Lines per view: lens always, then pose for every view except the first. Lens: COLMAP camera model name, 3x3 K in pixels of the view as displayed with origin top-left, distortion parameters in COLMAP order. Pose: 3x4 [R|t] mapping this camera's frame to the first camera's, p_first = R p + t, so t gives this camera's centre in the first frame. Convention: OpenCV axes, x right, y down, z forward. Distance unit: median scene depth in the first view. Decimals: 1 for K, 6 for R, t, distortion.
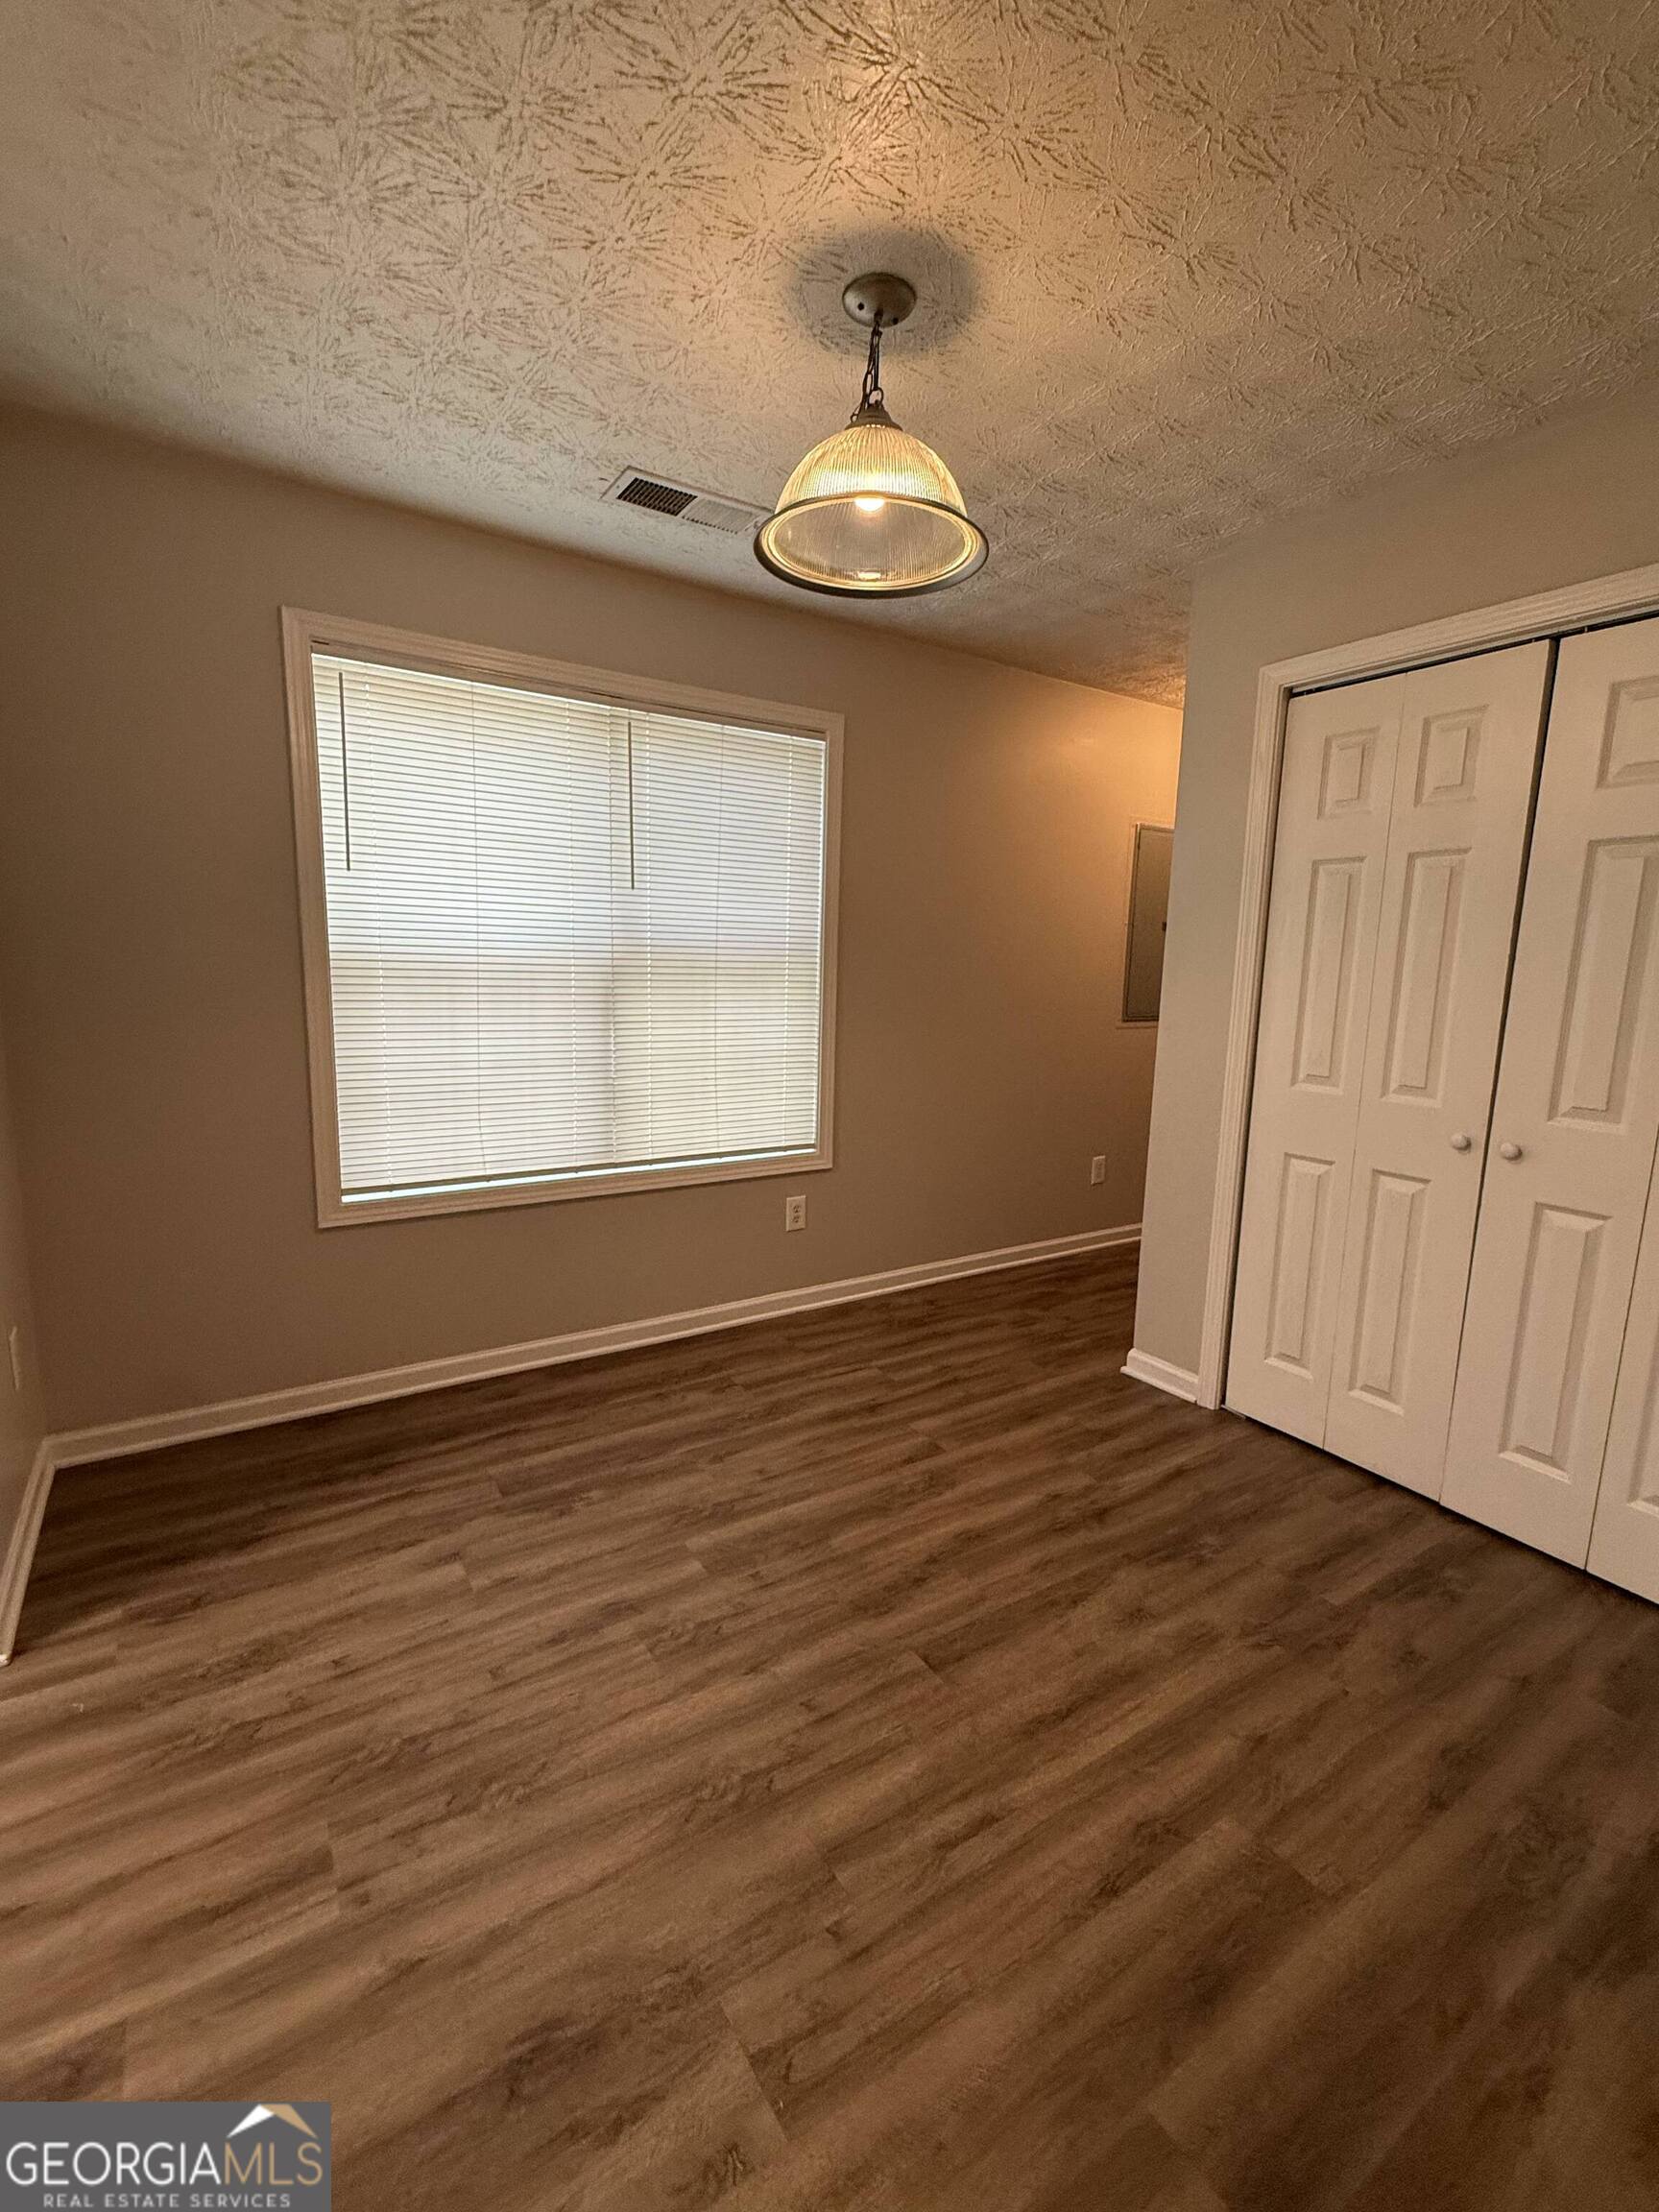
lens RADIAL K [[975.6, 0, 838.2], [0, 975.6, 1109.7], [0, 0, 1]] dist [-0.001352, 0.001055]
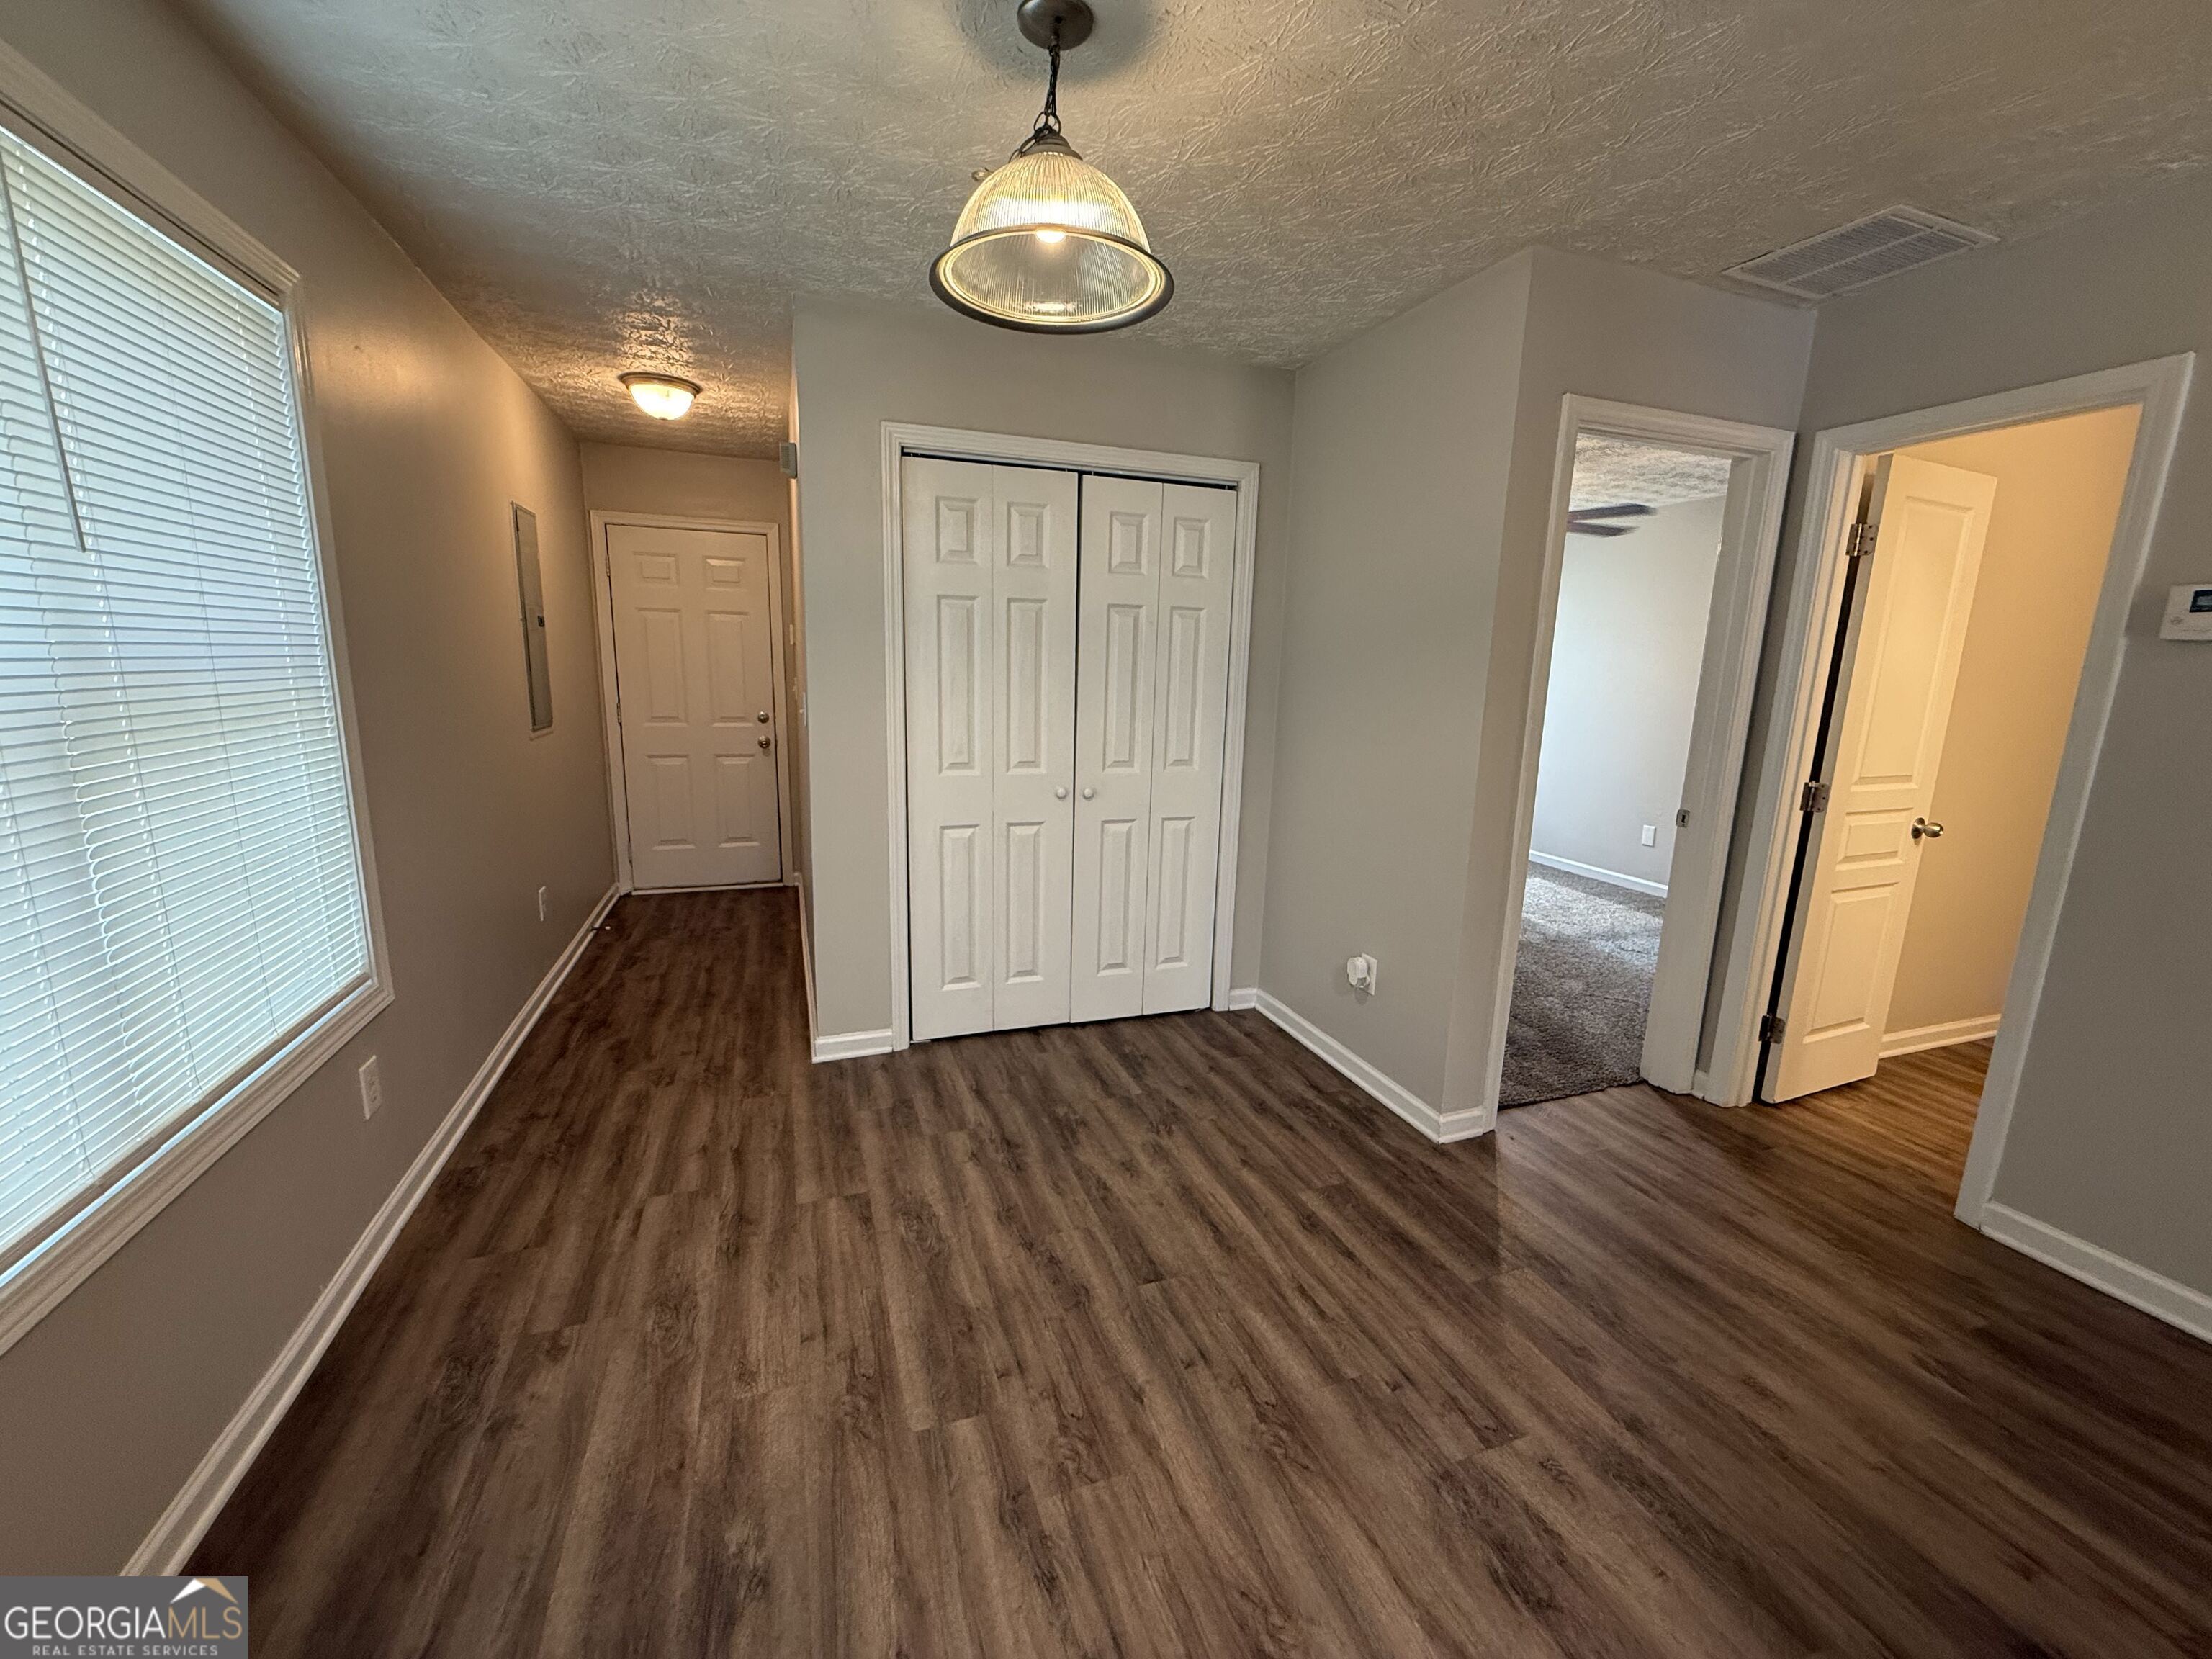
lens RADIAL K [[883.9, 0, 1105.5], [0, 883.9, 831.5], [0, 0, 1]] dist [-0.000509, 0.000668]
pose [[0.222673, -0.201977, 0.953741, -0.758179], [0.128002, 0.975891, 0.176783, -0.160171], [-0.966453, 0.082716, 0.243158, 0.656178]]
